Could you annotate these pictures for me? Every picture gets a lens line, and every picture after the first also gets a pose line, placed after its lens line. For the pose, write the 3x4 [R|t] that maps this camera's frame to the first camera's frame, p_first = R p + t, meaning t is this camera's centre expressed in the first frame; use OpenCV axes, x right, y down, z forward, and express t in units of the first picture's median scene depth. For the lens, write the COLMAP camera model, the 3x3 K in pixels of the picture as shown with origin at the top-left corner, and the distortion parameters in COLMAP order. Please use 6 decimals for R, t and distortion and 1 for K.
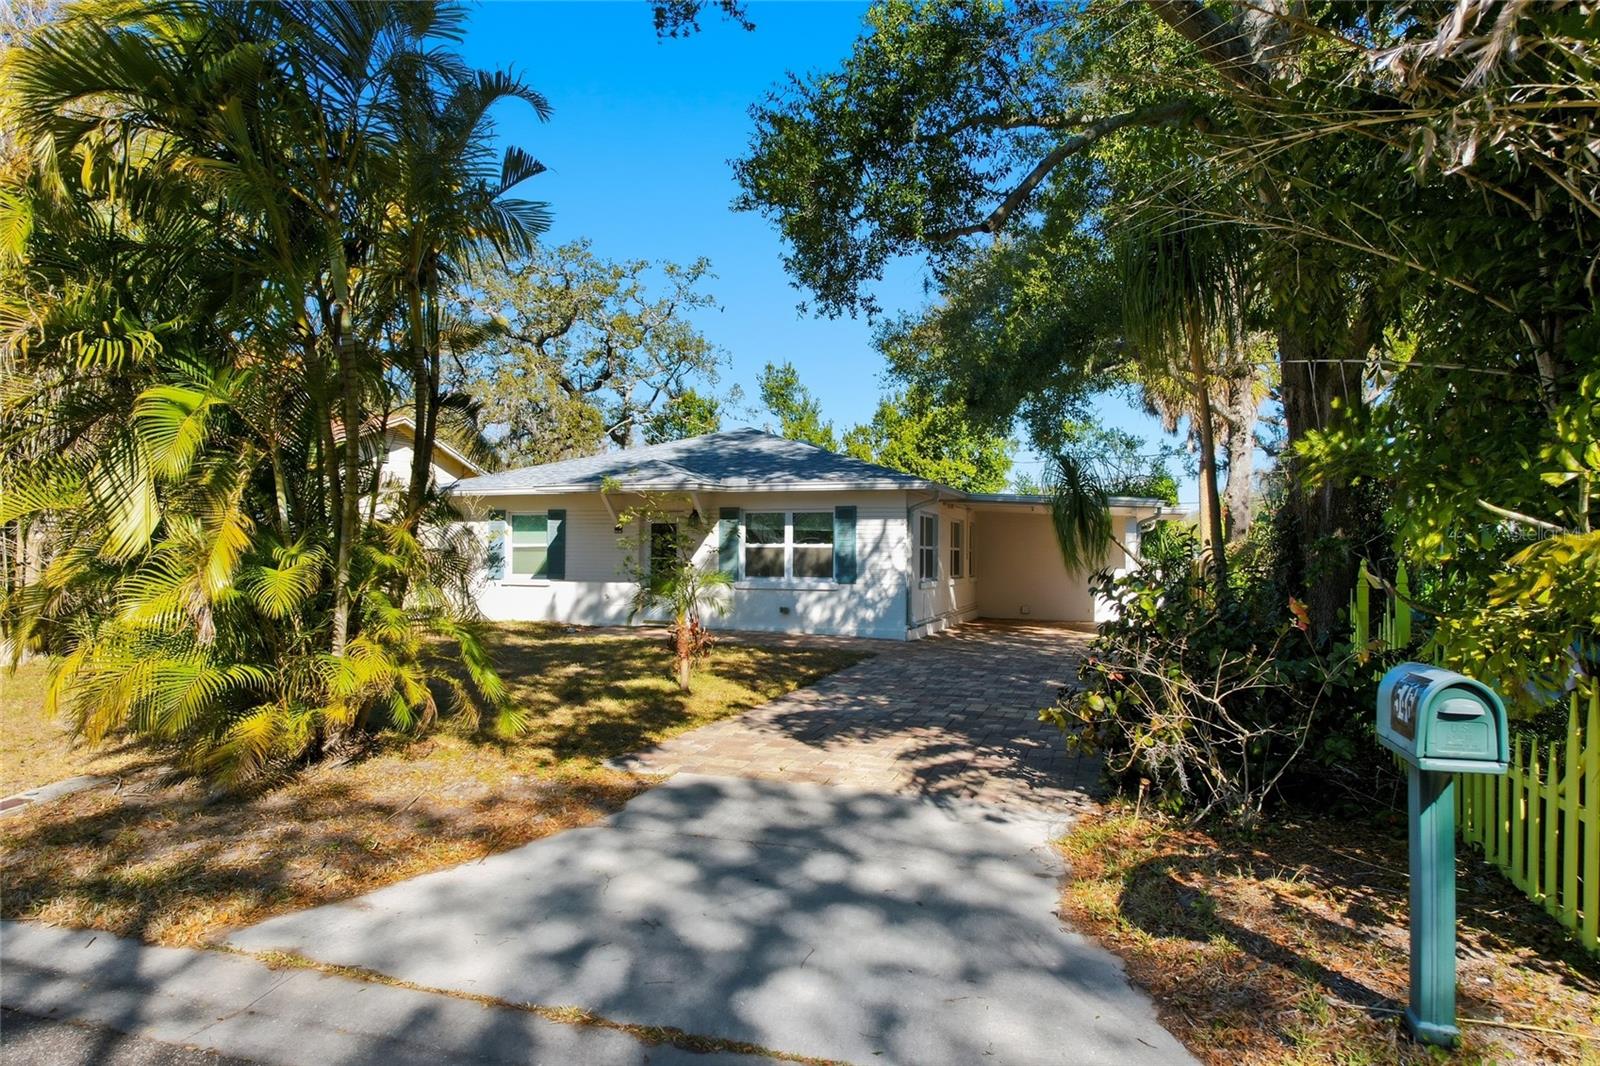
lens RADIAL K [[1075.1, 0, 775.9], [0, 1075.1, 531.2], [0, 0, 1]] dist [0.187090, -0.000162]
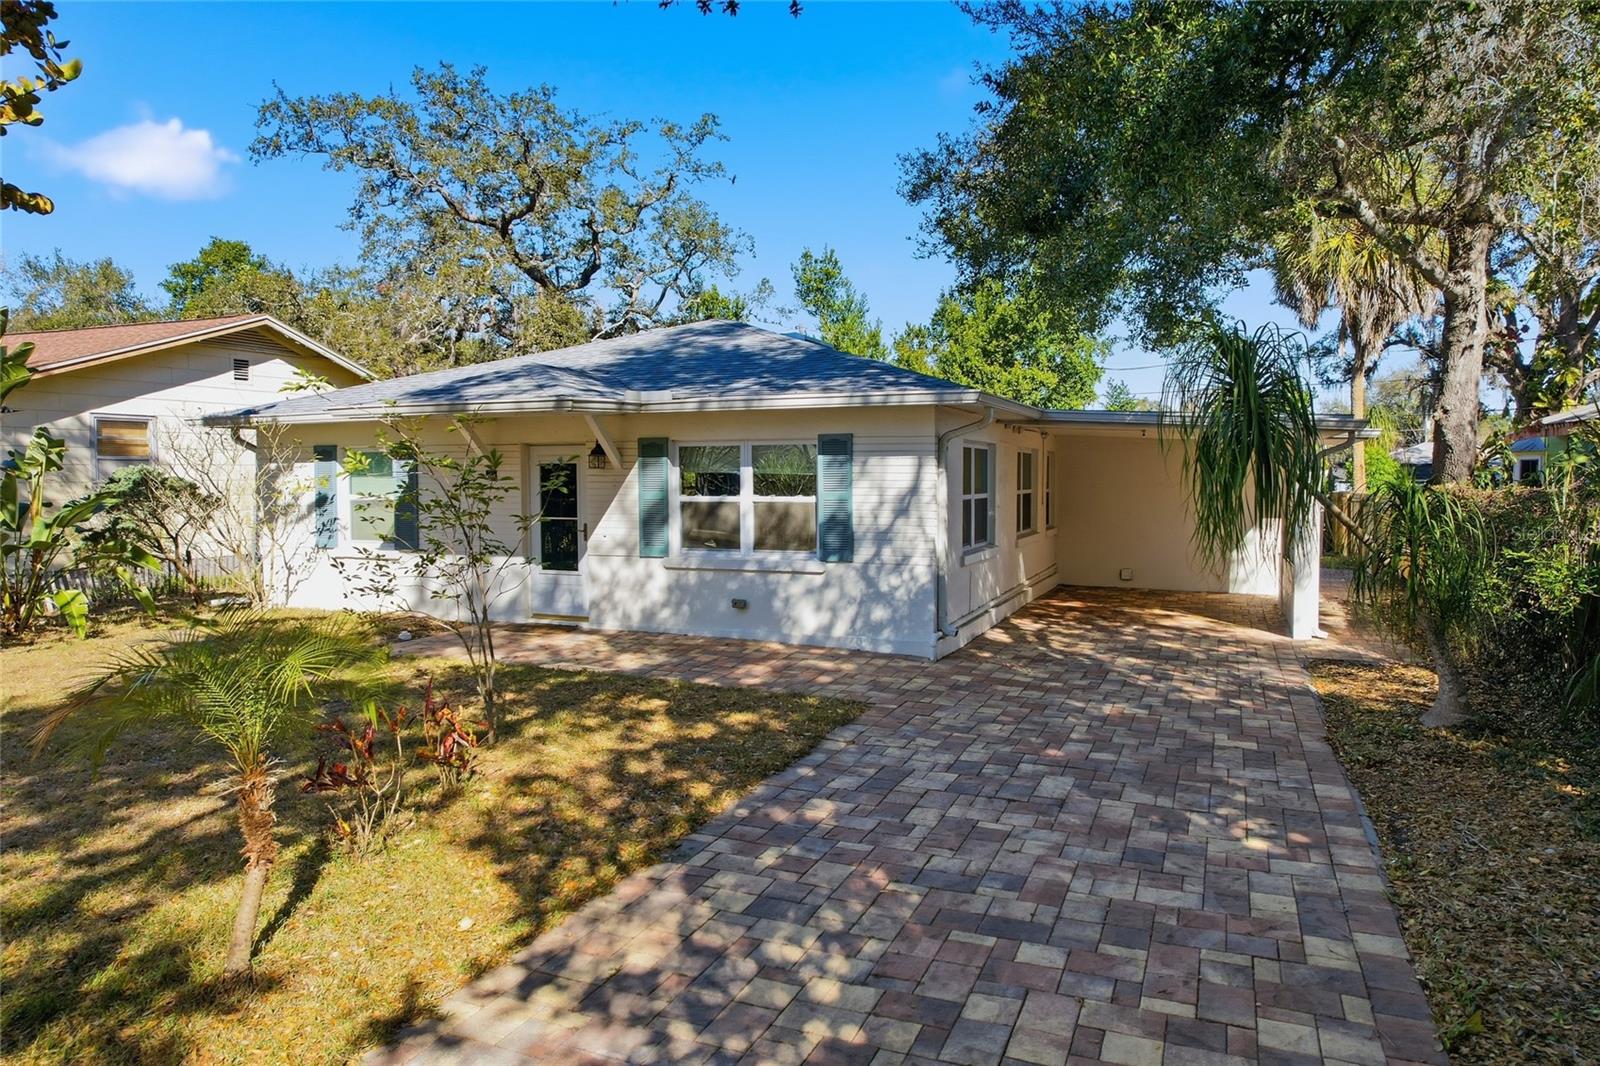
lens RADIAL K [[1081.1, 0, 800.0], [0, 1081.1, 533.0], [0, 0, 1]] dist [-0.003529, -0.000480]
pose [[0.998636, -0.007881, -0.051612, 0.042670], [0.011832, 0.996985, 0.076693, -0.008478], [0.050852, -0.077199, 0.995718, 0.225297]]
